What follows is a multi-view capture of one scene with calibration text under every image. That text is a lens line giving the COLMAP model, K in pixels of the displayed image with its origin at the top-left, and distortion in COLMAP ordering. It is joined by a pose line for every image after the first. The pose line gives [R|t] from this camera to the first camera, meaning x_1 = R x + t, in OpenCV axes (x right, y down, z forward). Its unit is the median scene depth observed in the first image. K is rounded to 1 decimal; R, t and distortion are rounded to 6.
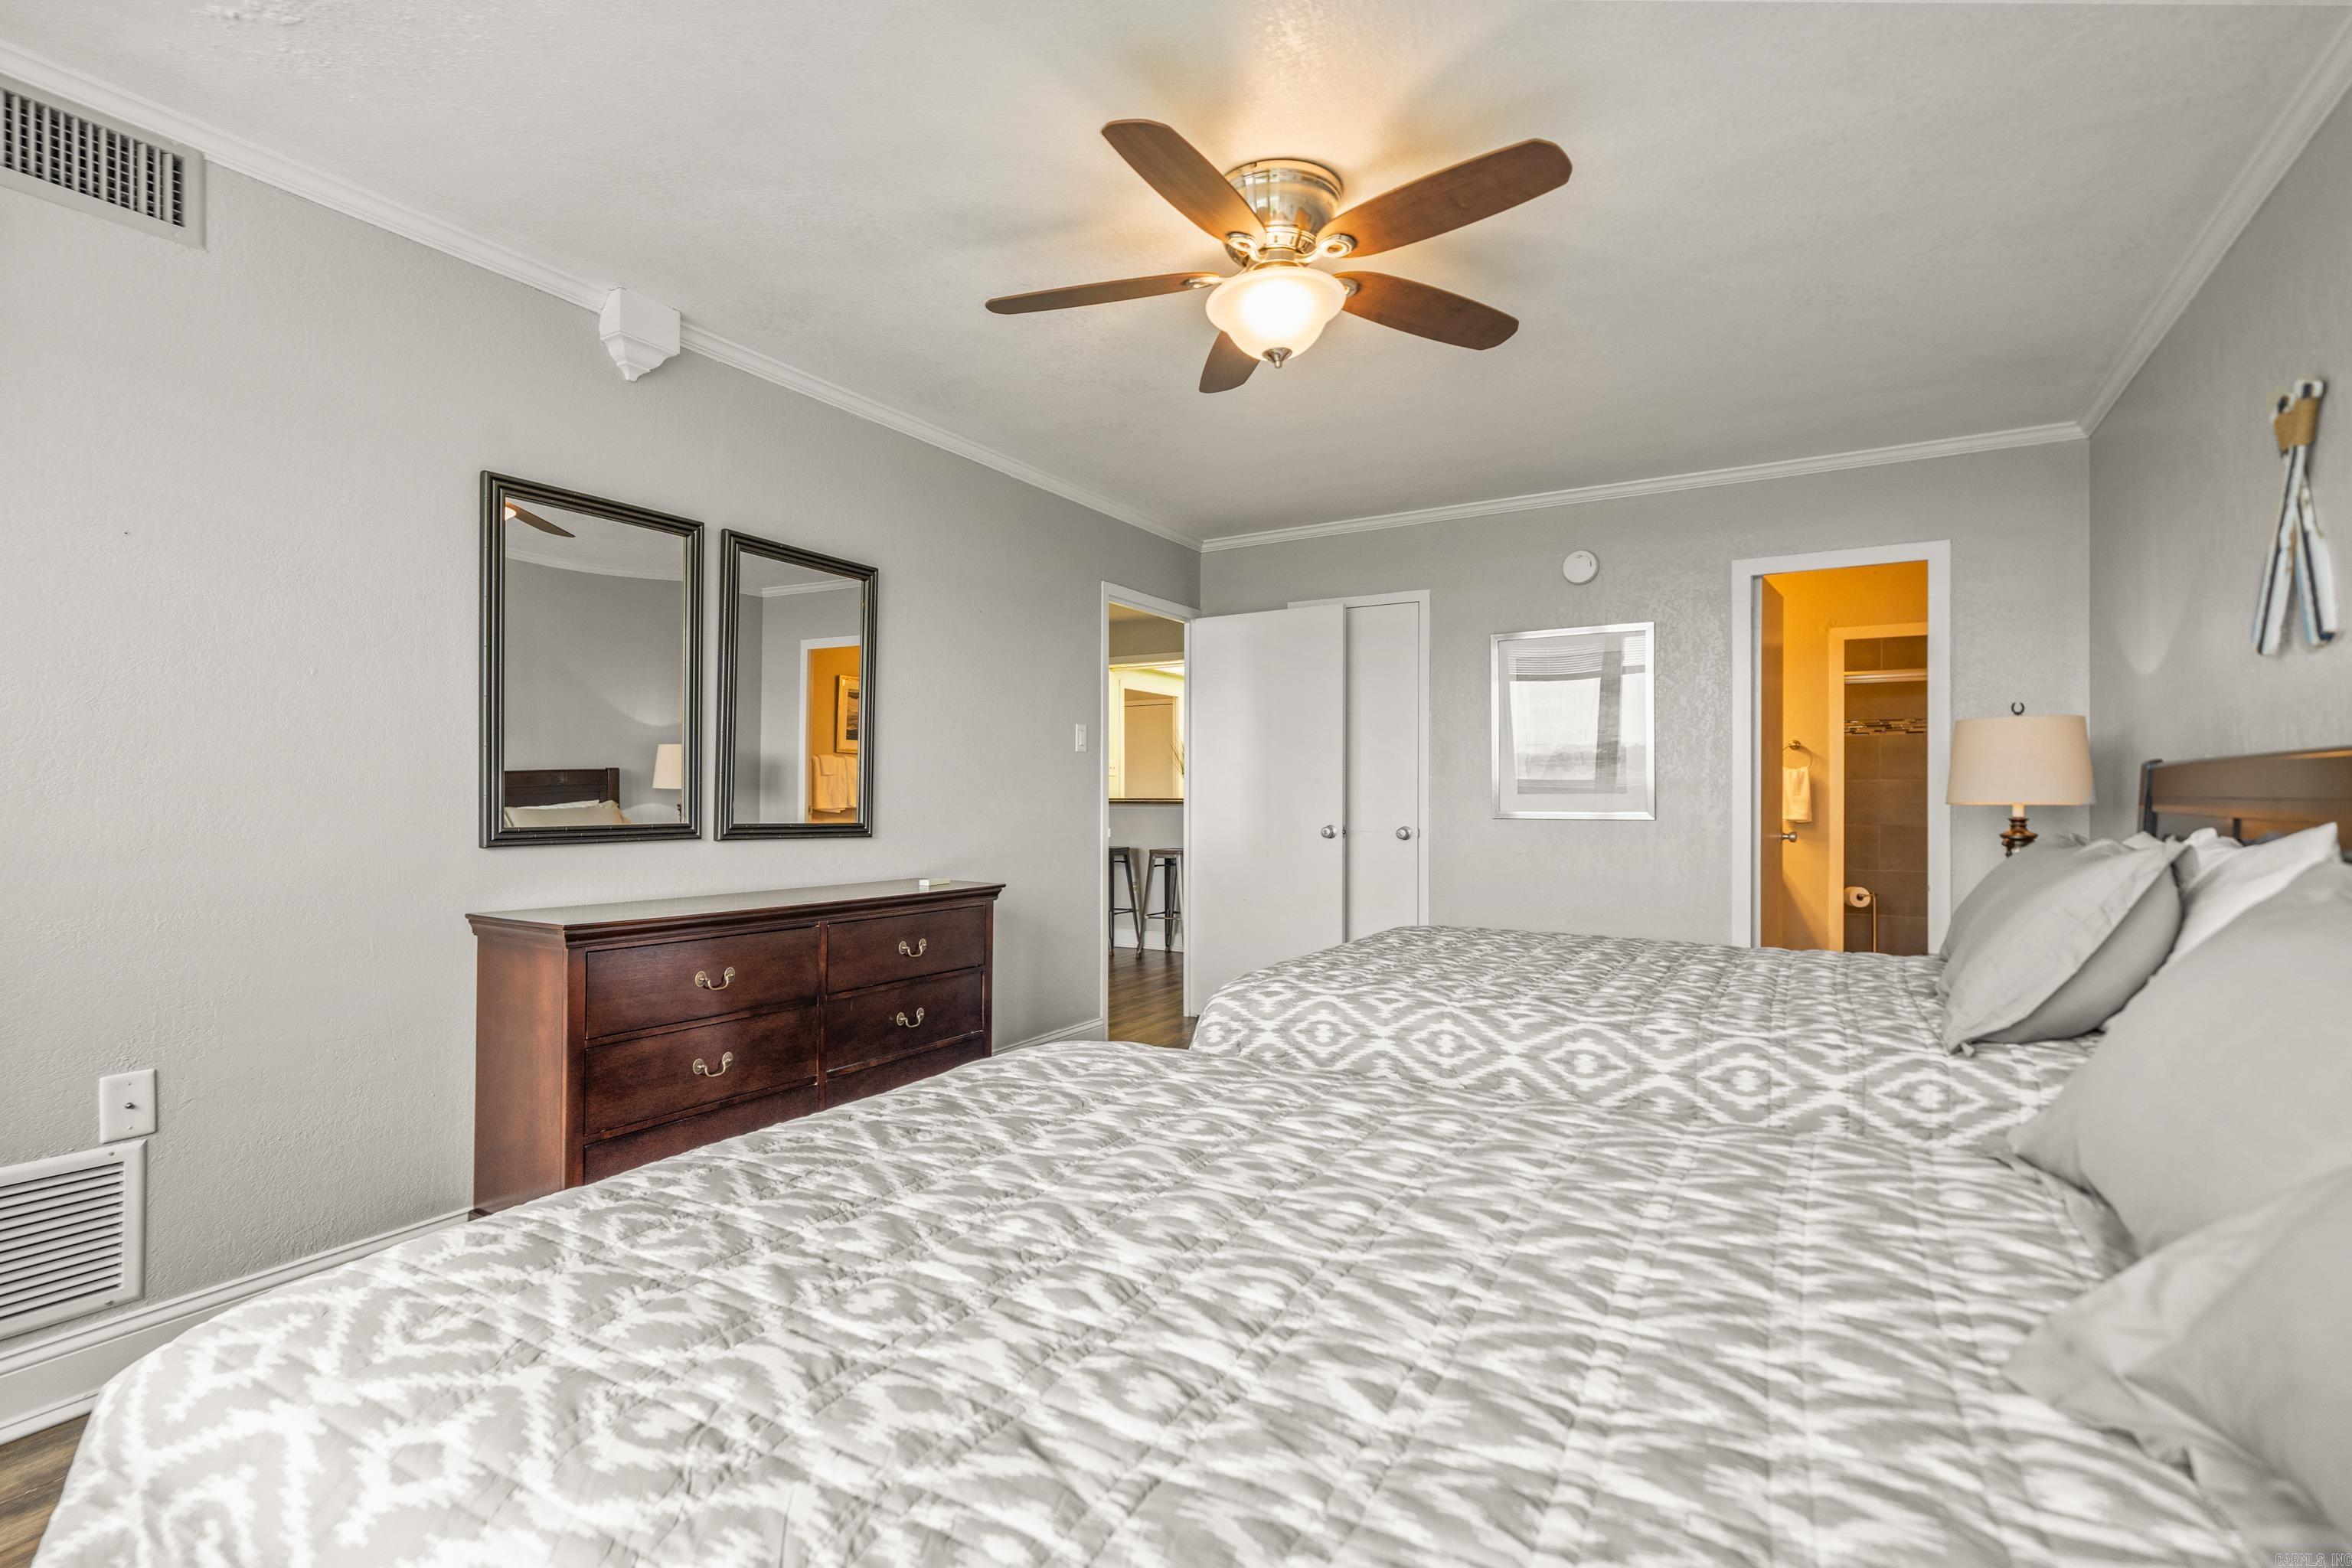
lens RADIAL K [[1091.5, 0, 1177.4], [0, 1091.5, 792.7], [0, 0, 1]] dist [-0.000393, -0.000023]
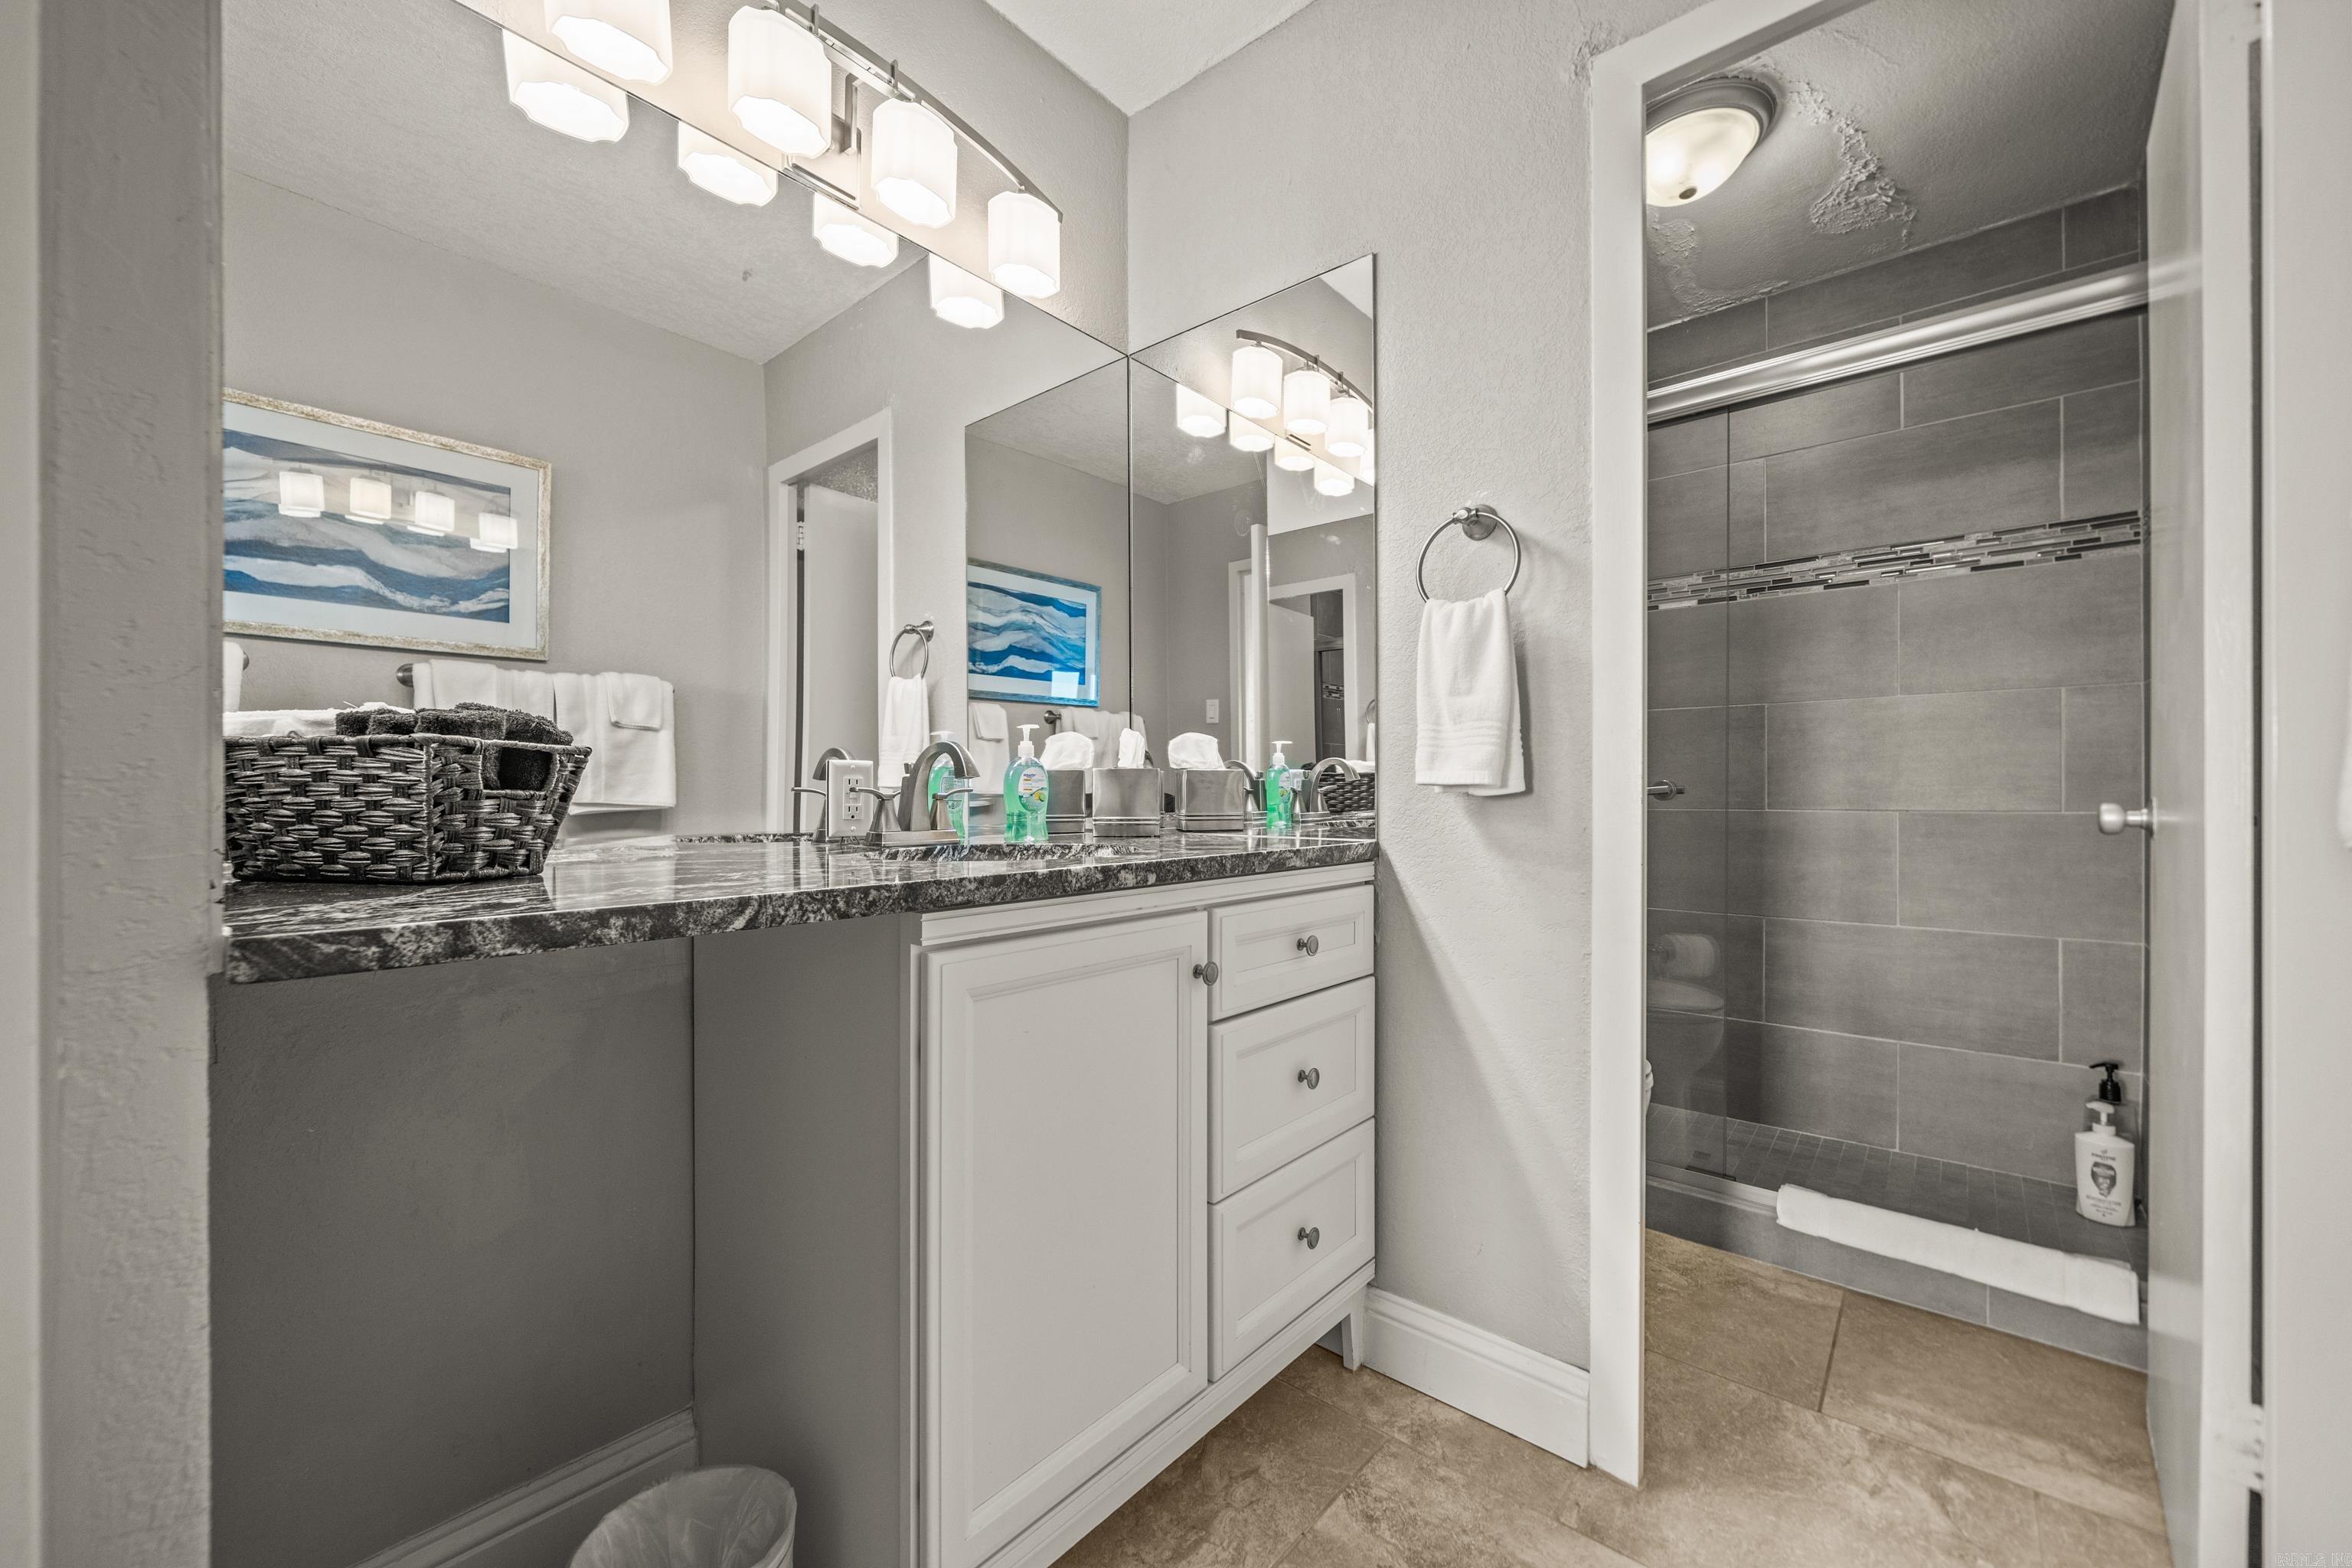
lens RADIAL K [[895.8, 0, 1175.2], [0, 895.8, 785.8], [0, 0, 1]] dist [-0.012384, -0.000173]
pose [[0.983850, -0.003613, -0.178958, 0.536217], [0.004401, 0.999982, 0.004006, 0.022808], [0.178940, -0.004729, 0.983849, 0.770510]]
